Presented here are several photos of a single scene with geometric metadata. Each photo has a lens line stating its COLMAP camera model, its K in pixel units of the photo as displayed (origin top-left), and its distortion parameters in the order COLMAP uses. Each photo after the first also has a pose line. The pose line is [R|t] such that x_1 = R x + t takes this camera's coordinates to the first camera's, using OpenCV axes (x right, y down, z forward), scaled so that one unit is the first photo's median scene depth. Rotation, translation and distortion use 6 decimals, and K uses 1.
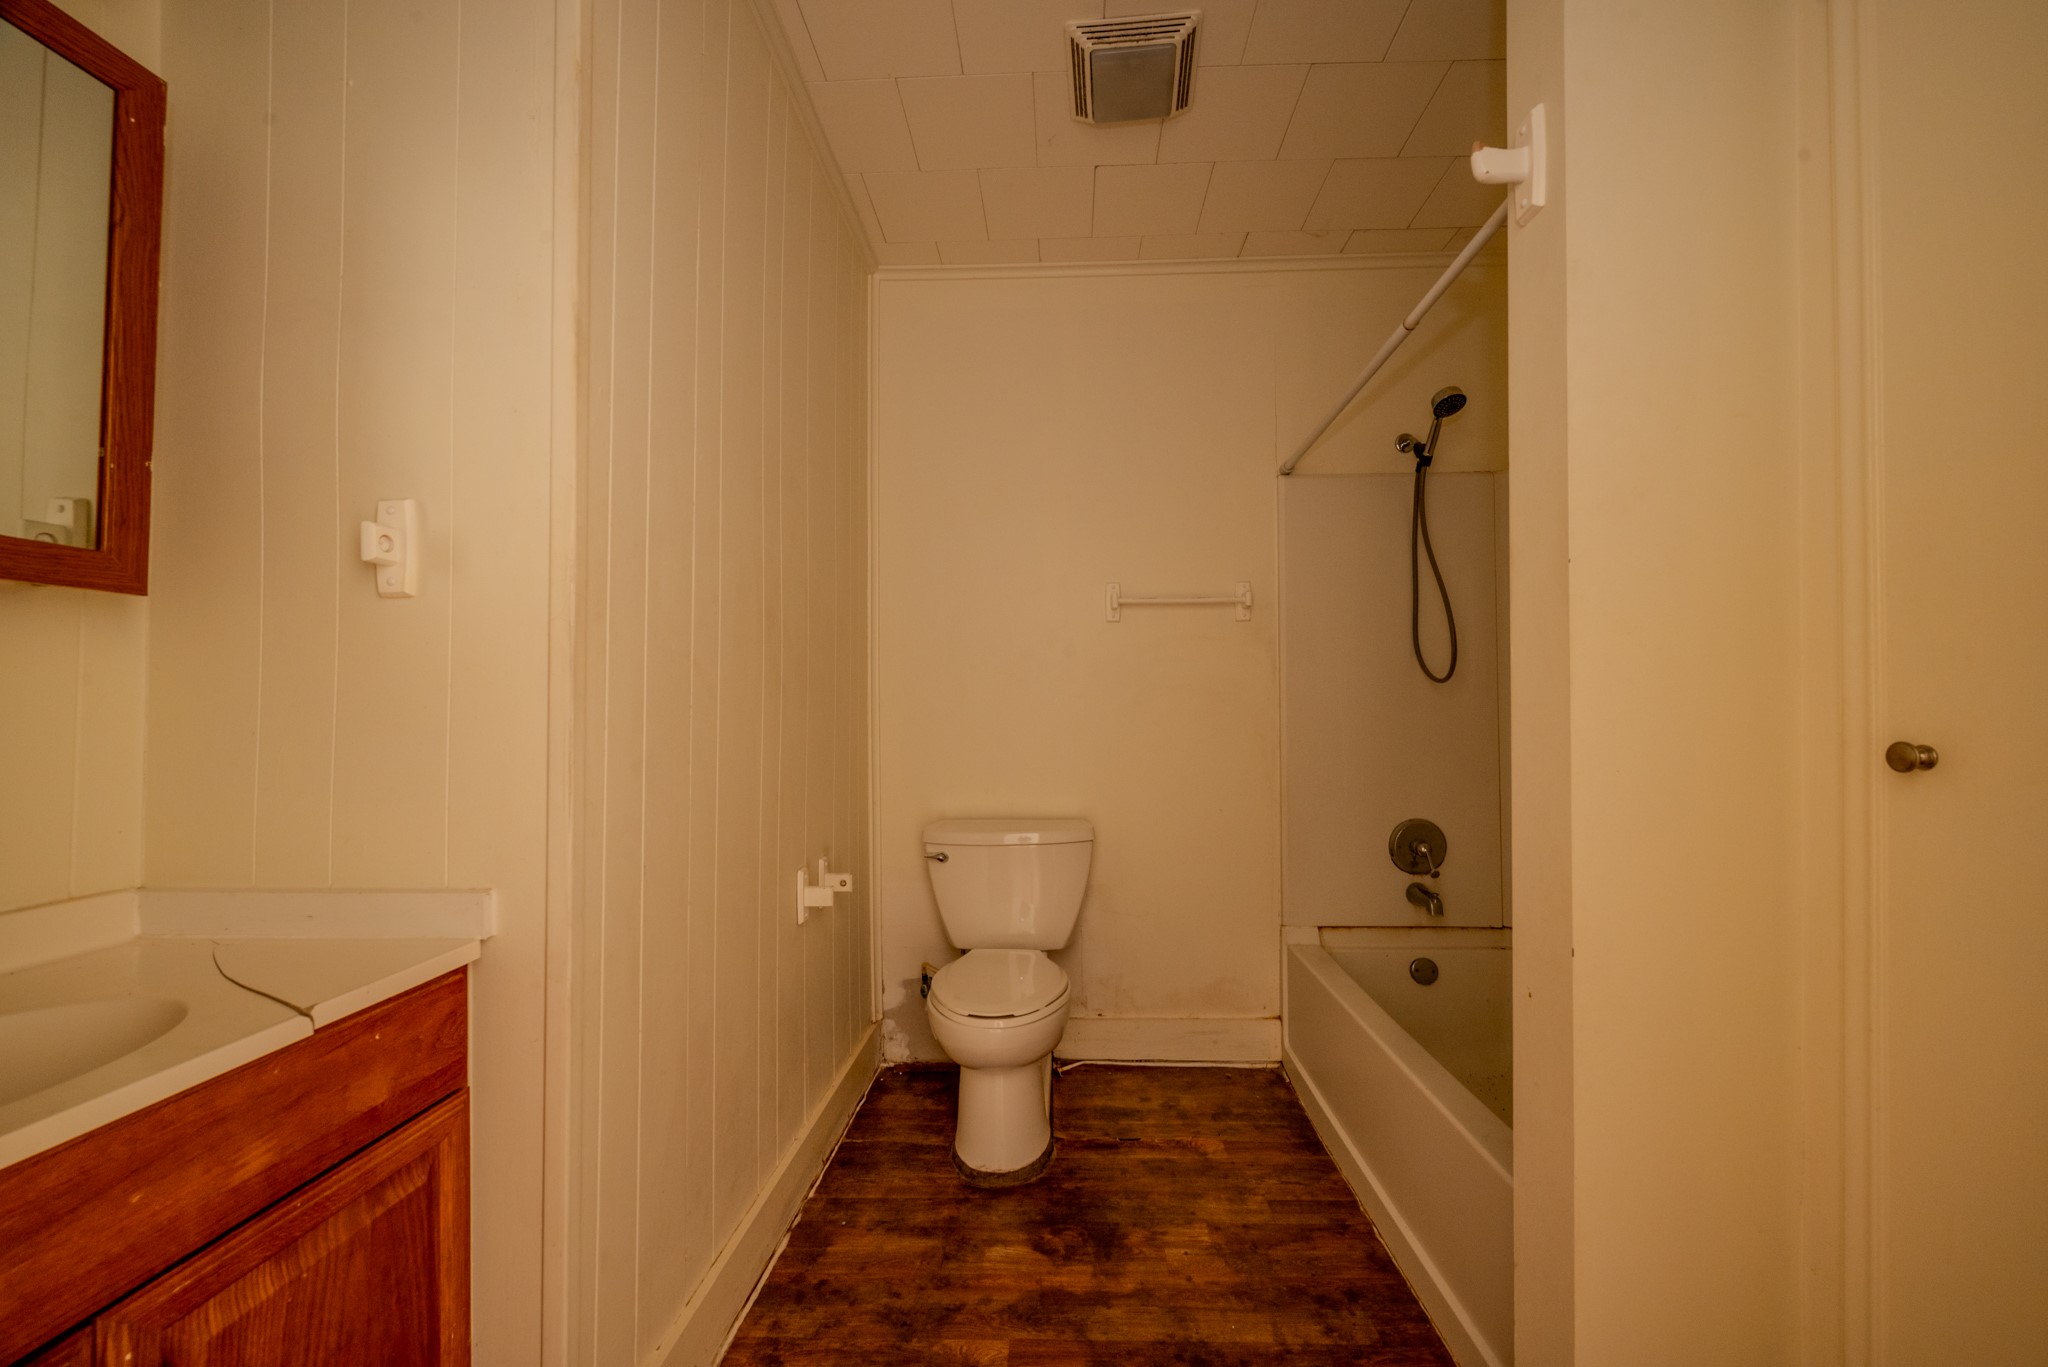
lens RADIAL K [[808.4, 0, 1032.6], [0, 808.4, 693.0], [0, 0, 1]] dist [-0.000785, -0.000358]
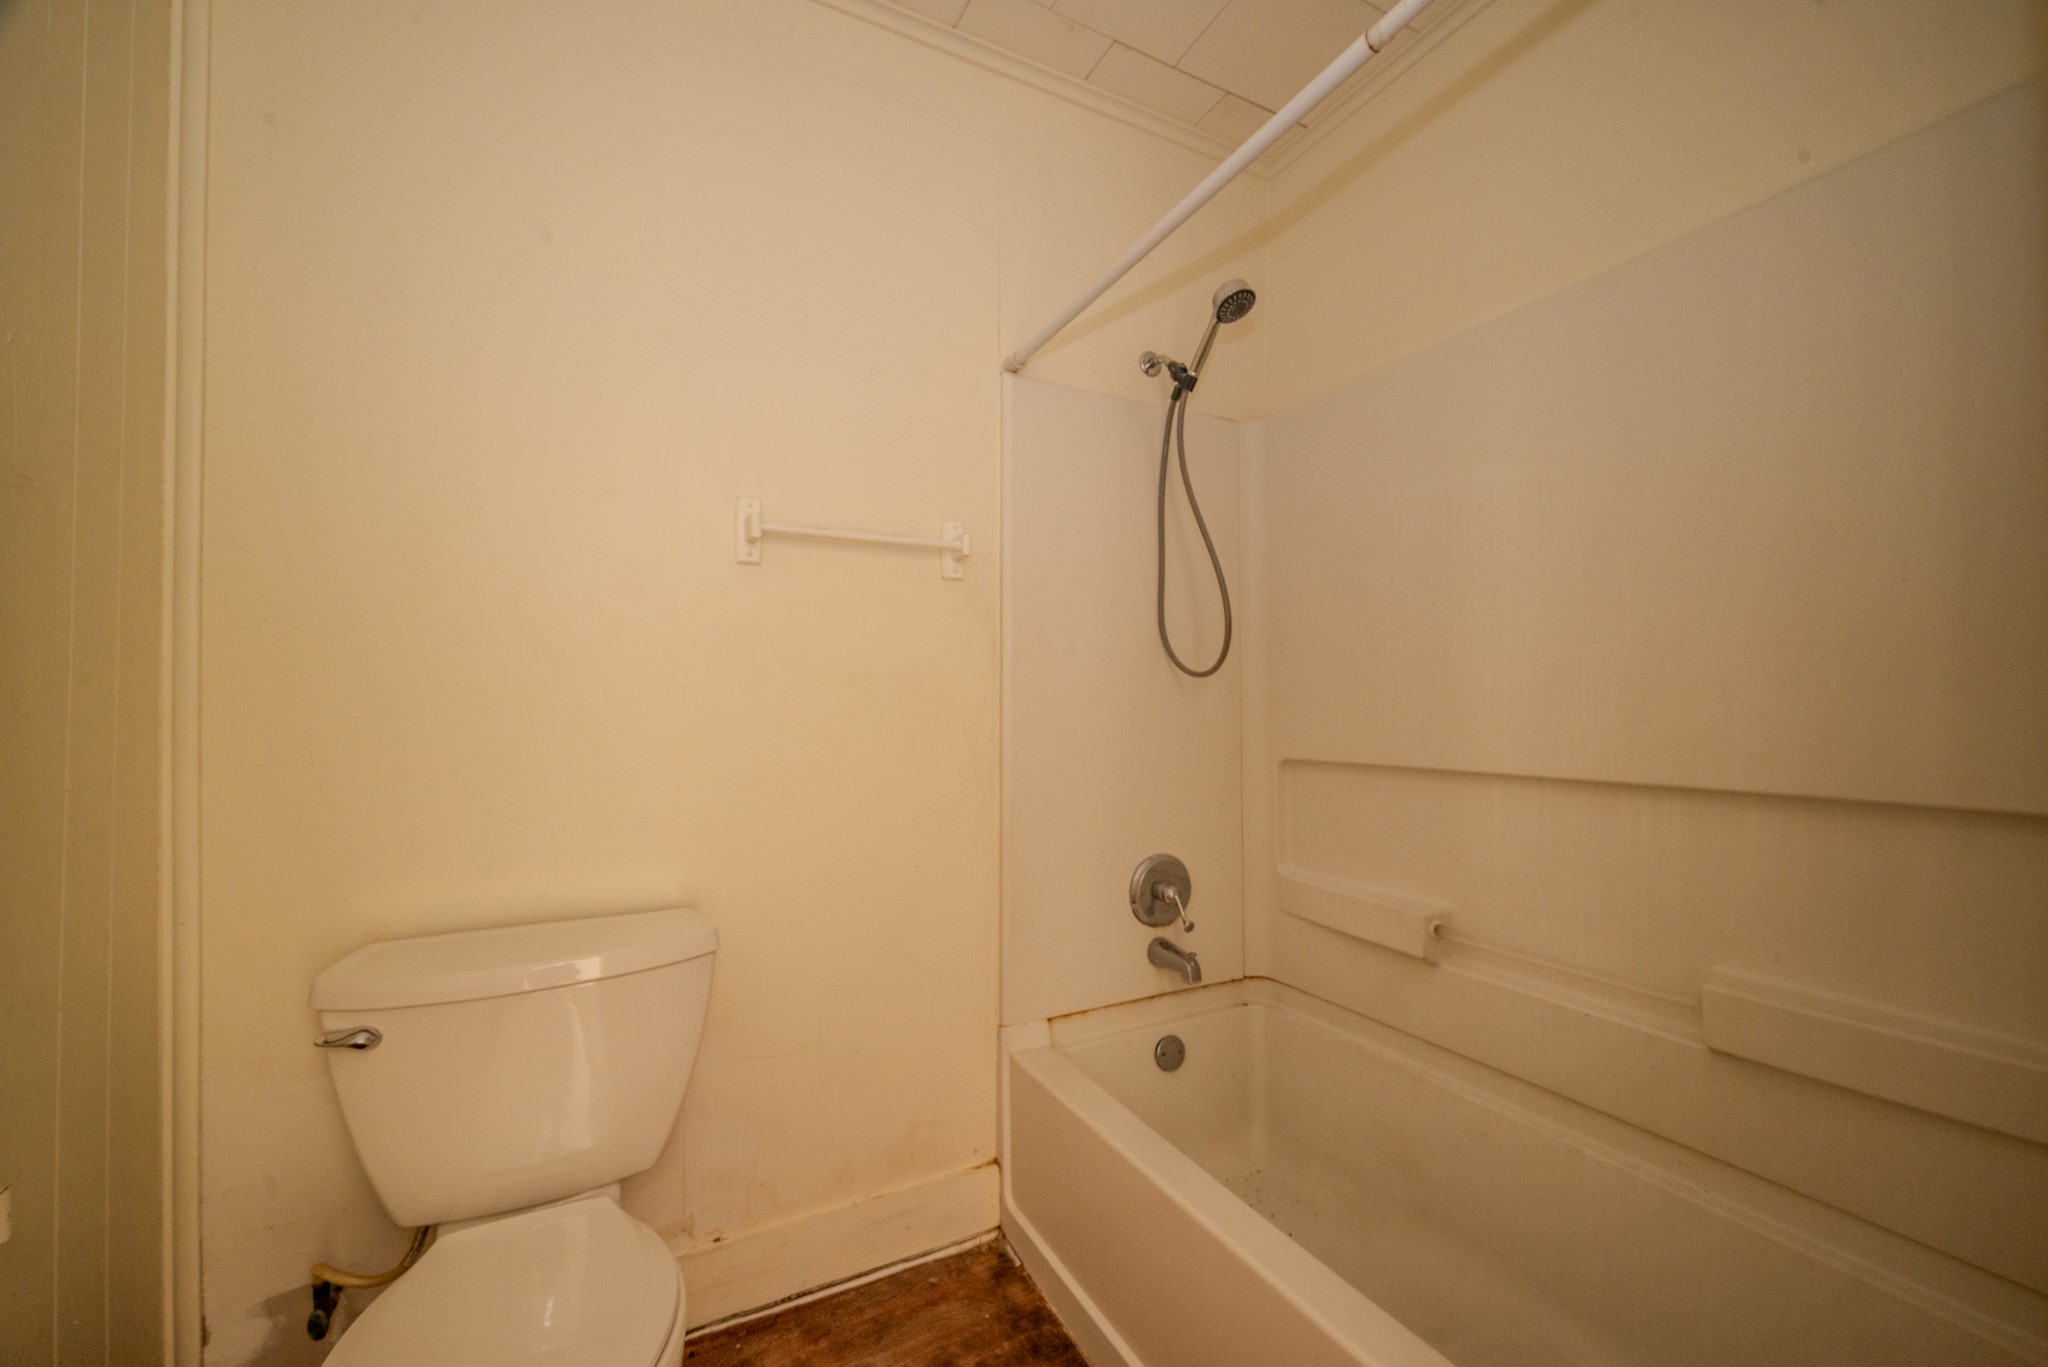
lens RADIAL K [[808.4, 0, 1032.6], [0, 808.4, 693.0], [0, 0, 1]] dist [-0.000785, -0.000358]
pose [[0.867874, 0.010756, 0.496668, -0.012551], [-0.013182, 0.999912, 0.001381, 0.003277], [-0.496609, -0.007746, 0.867940, 0.396985]]
